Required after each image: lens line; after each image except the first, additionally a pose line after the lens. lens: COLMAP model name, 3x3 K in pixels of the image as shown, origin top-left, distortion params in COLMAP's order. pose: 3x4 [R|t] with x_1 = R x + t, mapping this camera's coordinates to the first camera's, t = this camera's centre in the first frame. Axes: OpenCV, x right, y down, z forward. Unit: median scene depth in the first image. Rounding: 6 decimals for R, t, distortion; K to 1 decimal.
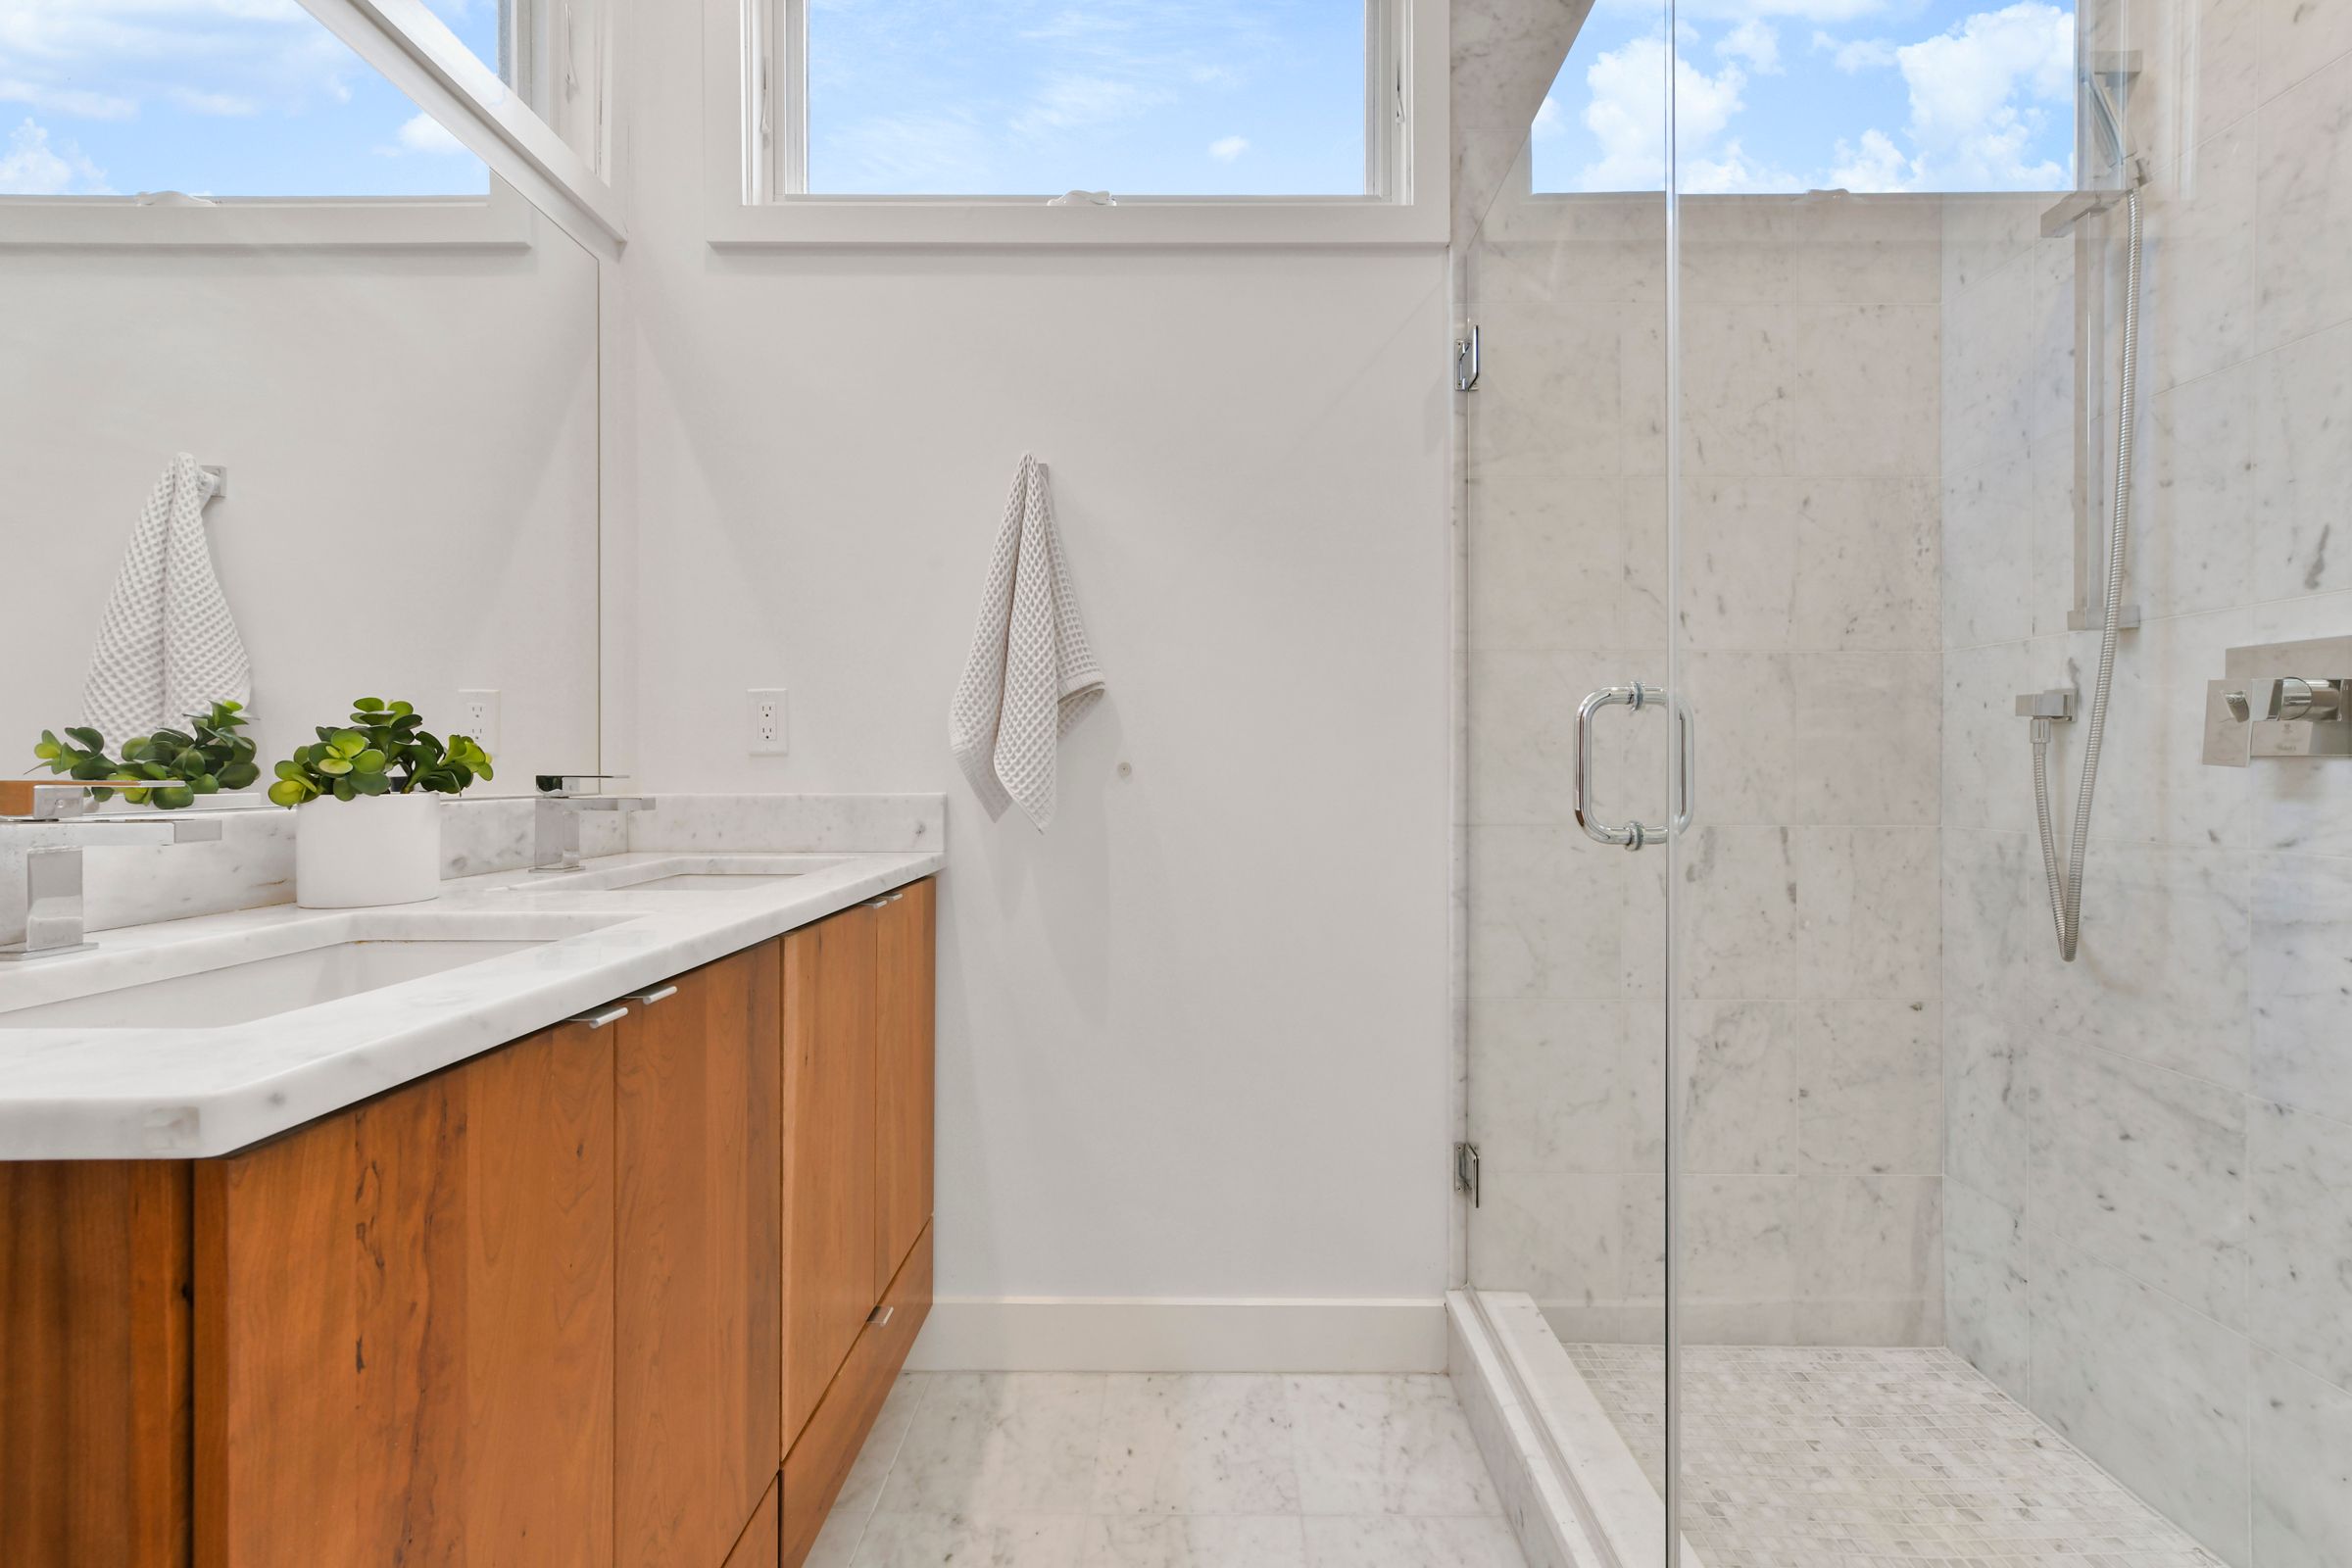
lens RADIAL K [[957.7, 0, 1178.2], [0, 957.7, 779.9], [0, 0, 1]] dist [-0.004101, 0.000766]
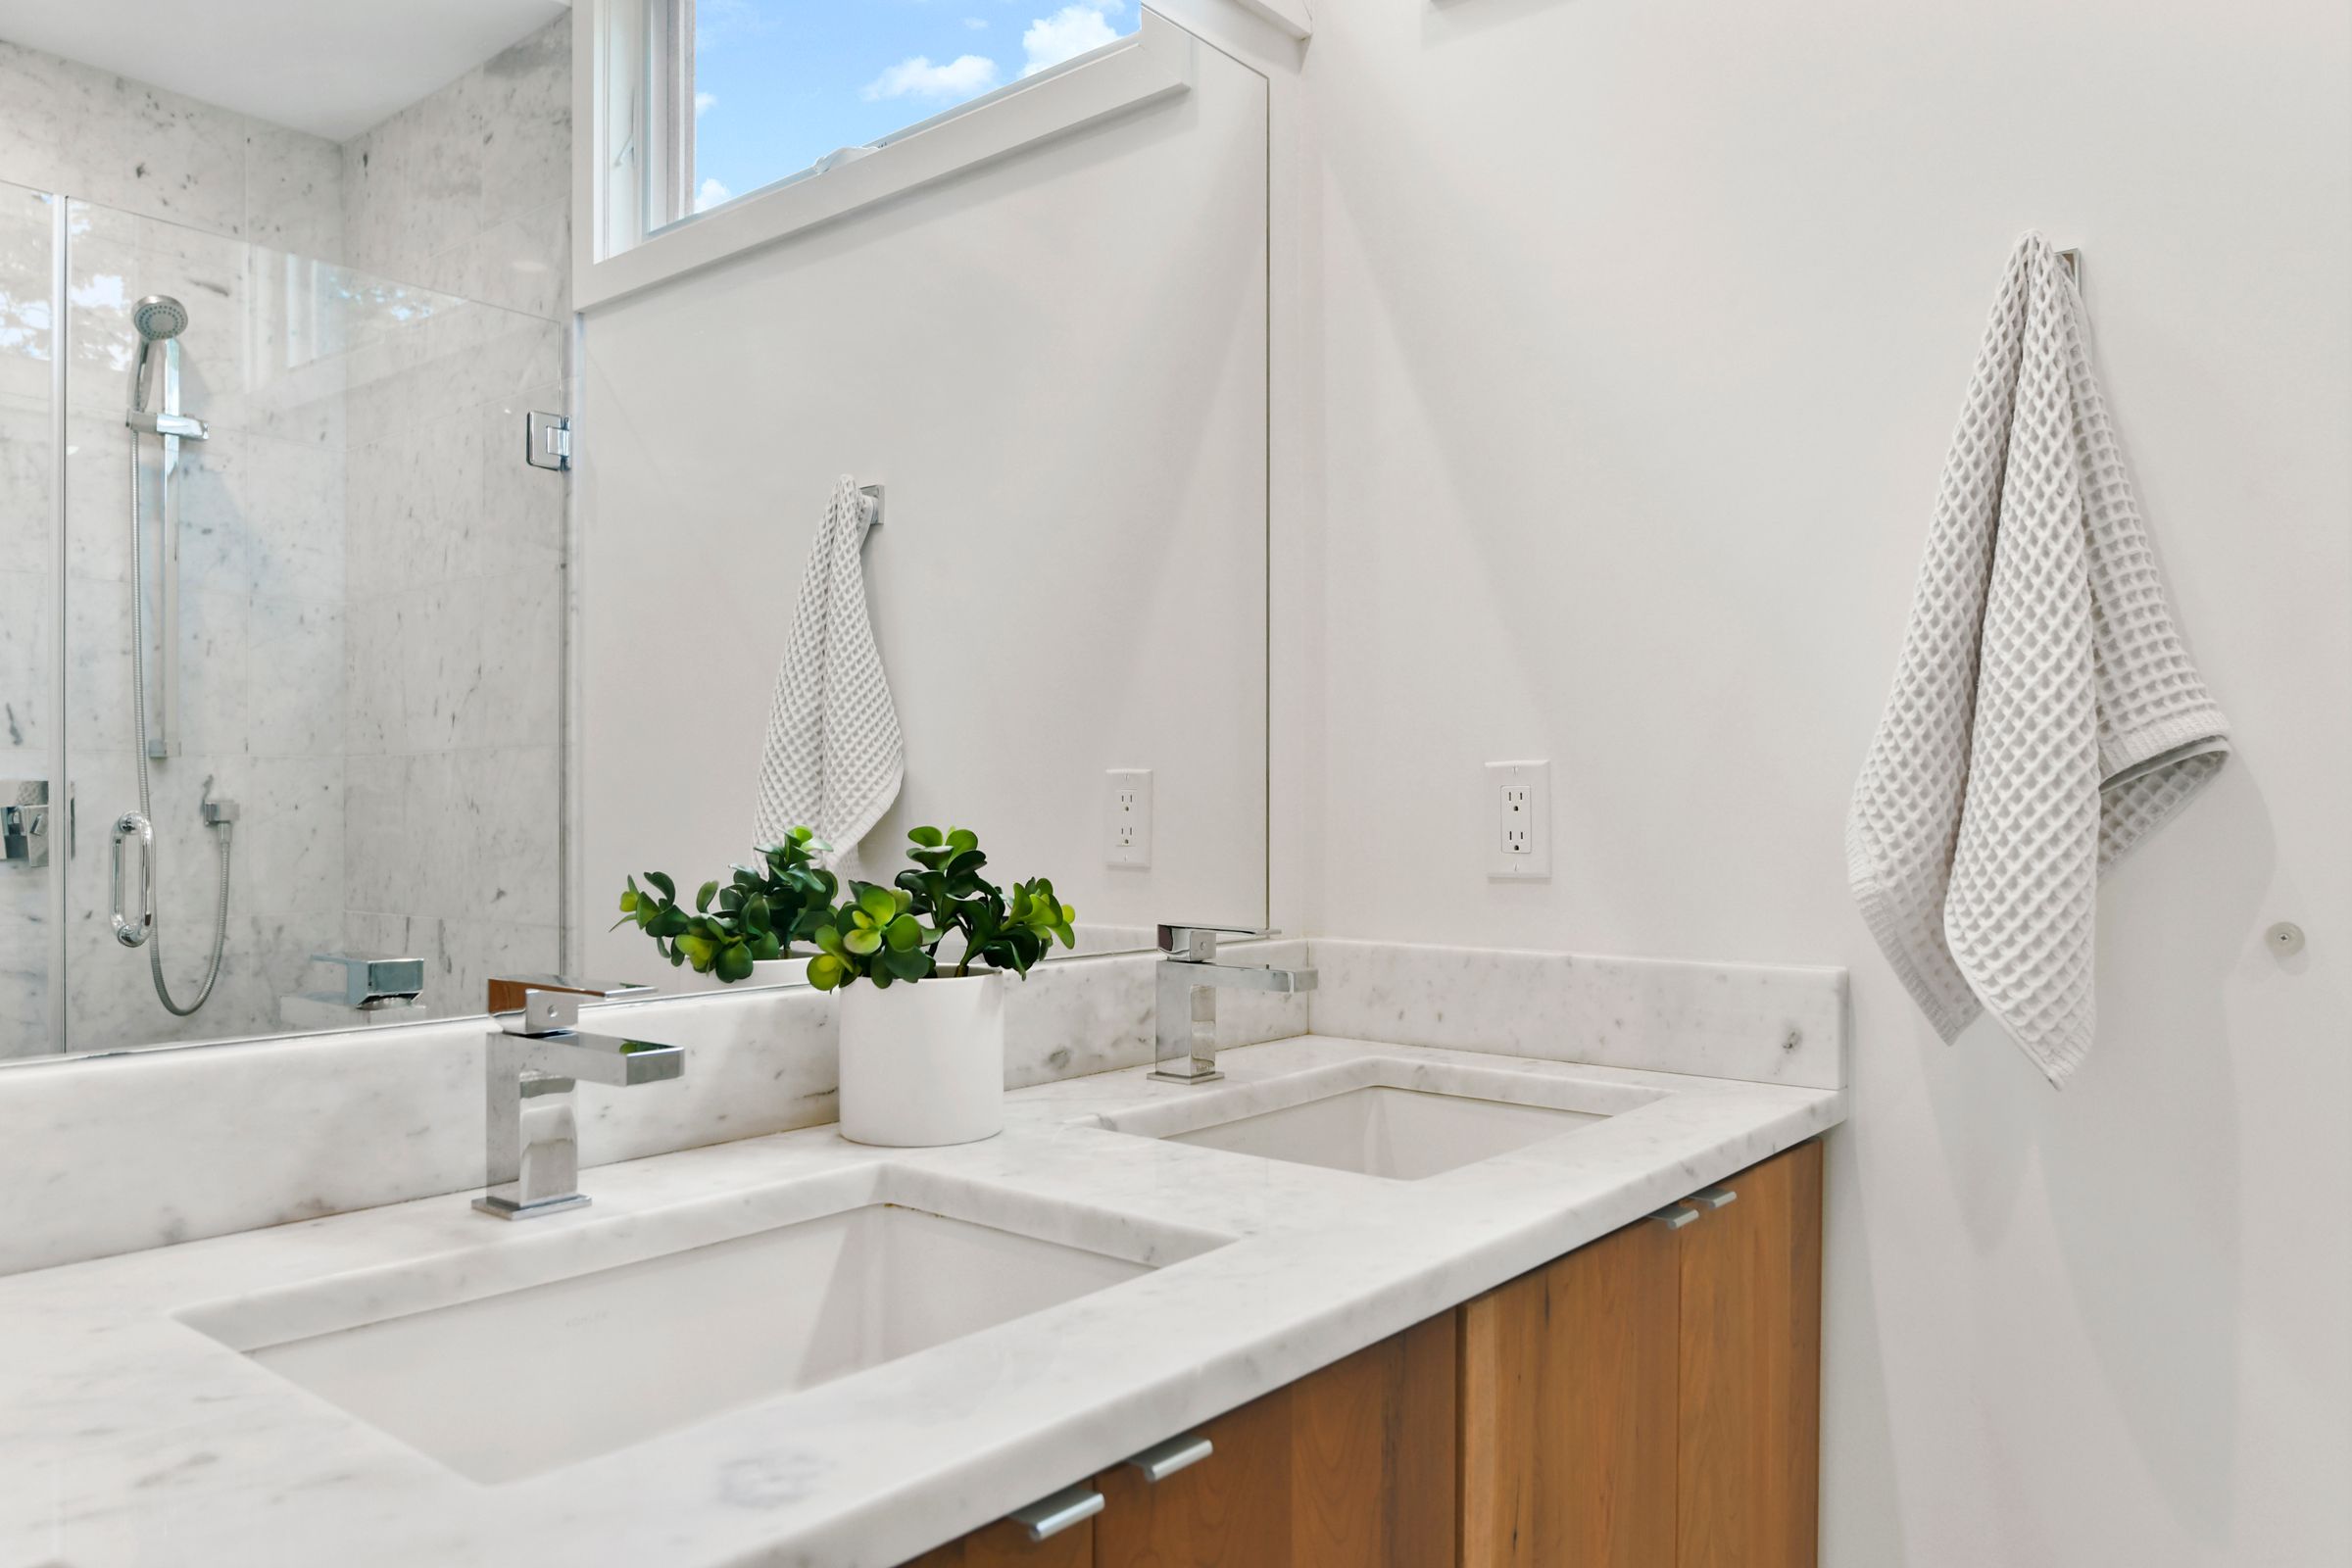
lens RADIAL K [[1576.8, 0, 1217.7], [0, 1576.8, 818.1], [0, 0, 1]] dist [-0.007045, -0.005456]
pose [[0.785570, 0.003011, -0.618766, 0.002879], [-0.002265, 0.999995, 0.001991, -0.075395], [0.618769, -0.000163, 0.785573, 0.202353]]
